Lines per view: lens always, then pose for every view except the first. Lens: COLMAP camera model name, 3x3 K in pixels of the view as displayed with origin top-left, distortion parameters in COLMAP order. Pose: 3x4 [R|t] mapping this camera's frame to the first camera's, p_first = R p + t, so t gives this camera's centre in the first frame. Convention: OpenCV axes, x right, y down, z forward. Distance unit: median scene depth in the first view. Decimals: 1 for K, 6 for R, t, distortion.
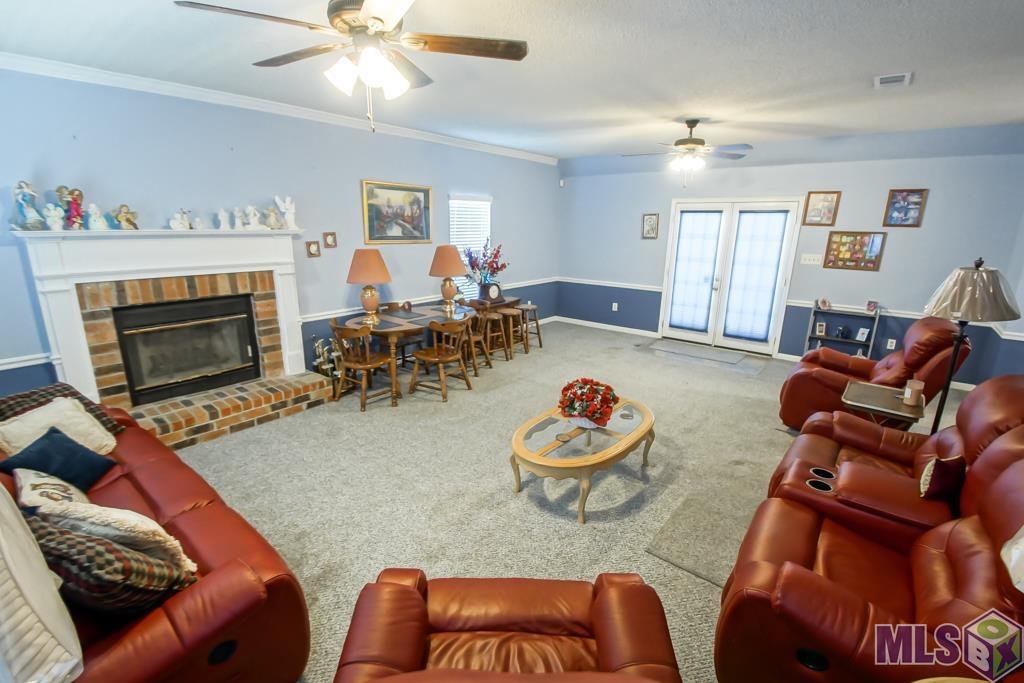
lens RADIAL K [[456.7, 0, 510.4], [0, 456.7, 340.6], [0, 0, 1]] dist [0.008213, -0.000965]
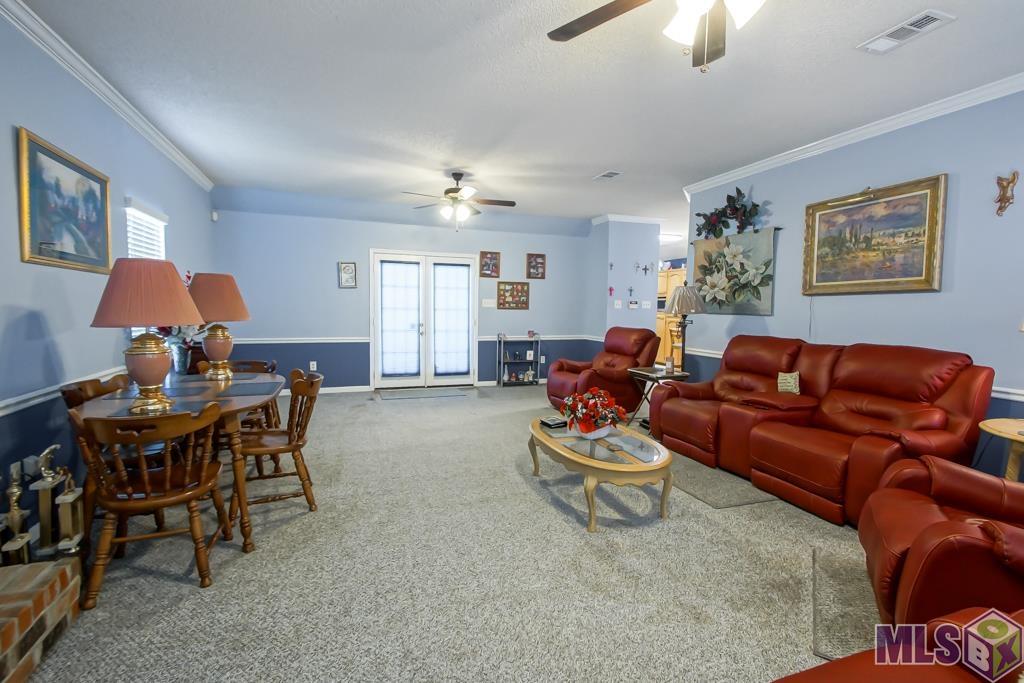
lens RADIAL K [[456.7, 0, 508.8], [0, 456.7, 339.0], [0, 0, 1]] dist [0.008213, -0.000965]
pose [[0.521732, -0.068384, 0.850364, -0.410098], [0.210545, 0.976270, -0.050669, -0.004963], [-0.826721, 0.205475, 0.523749, 0.322993]]
